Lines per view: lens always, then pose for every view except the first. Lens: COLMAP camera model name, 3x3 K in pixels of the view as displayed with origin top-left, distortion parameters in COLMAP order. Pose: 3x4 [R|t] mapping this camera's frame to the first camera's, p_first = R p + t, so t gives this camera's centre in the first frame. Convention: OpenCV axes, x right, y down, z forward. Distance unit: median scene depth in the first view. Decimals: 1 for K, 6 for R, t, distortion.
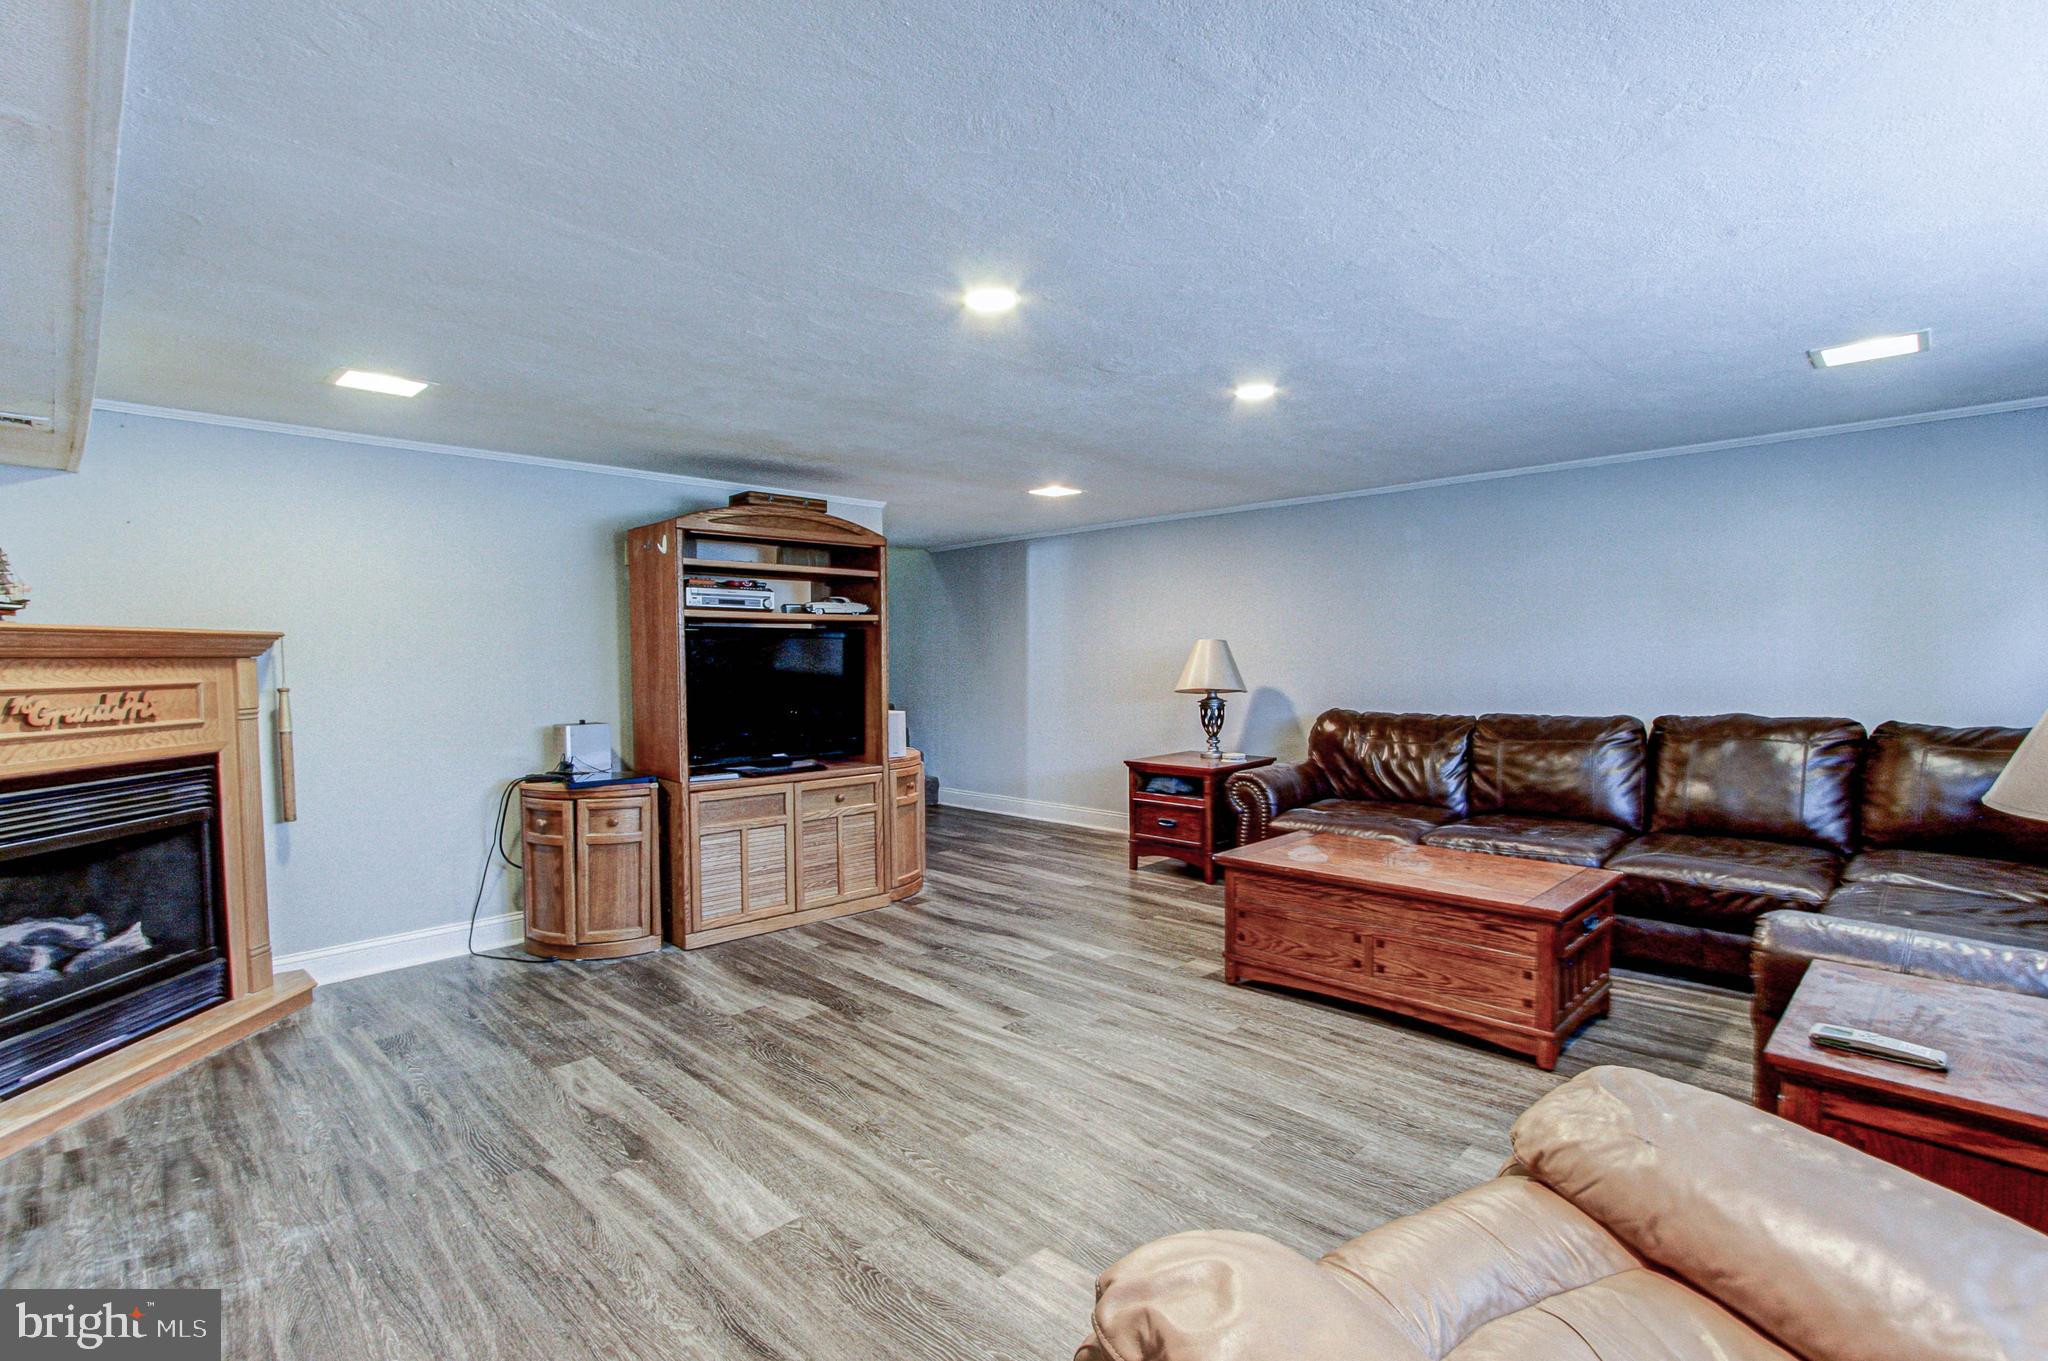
lens RADIAL K [[984.4, 0, 1007.8], [0, 984.4, 689.3], [0, 0, 1]] dist [0.005755, 0.001177]
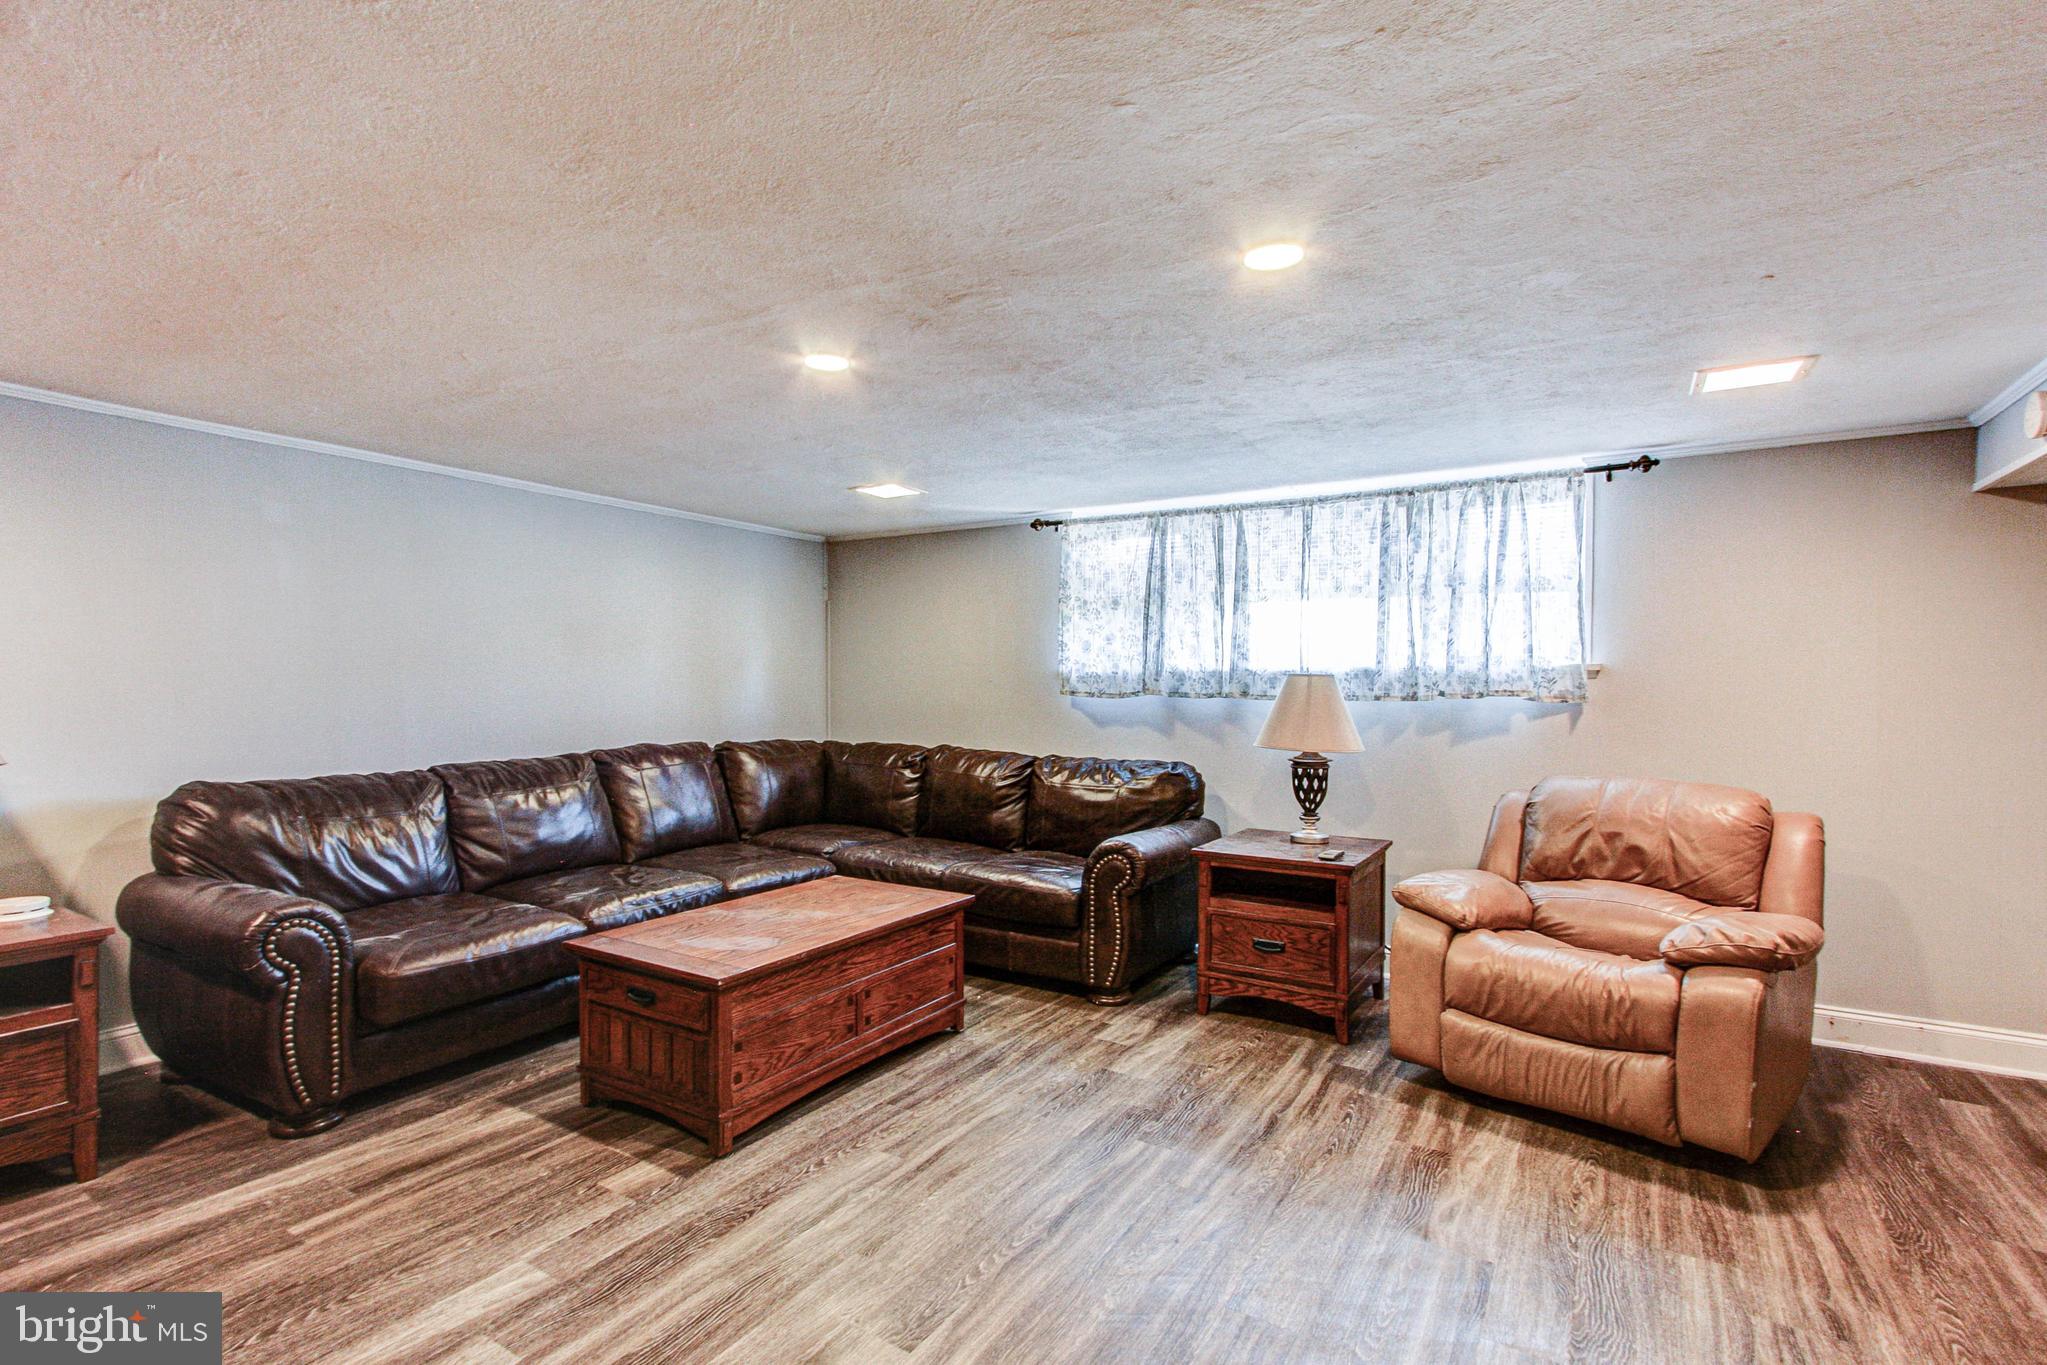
lens RADIAL K [[984.0, 0, 1007.3], [0, 984.0, 691.3], [0, 0, 1]] dist [0.005755, 0.001177]
pose [[-0.248782, 0.003605, 0.968553, -0.520399], [0.033151, 0.999439, 0.004795, -0.031146], [-0.967992, 0.033301, -0.248761, 0.986717]]
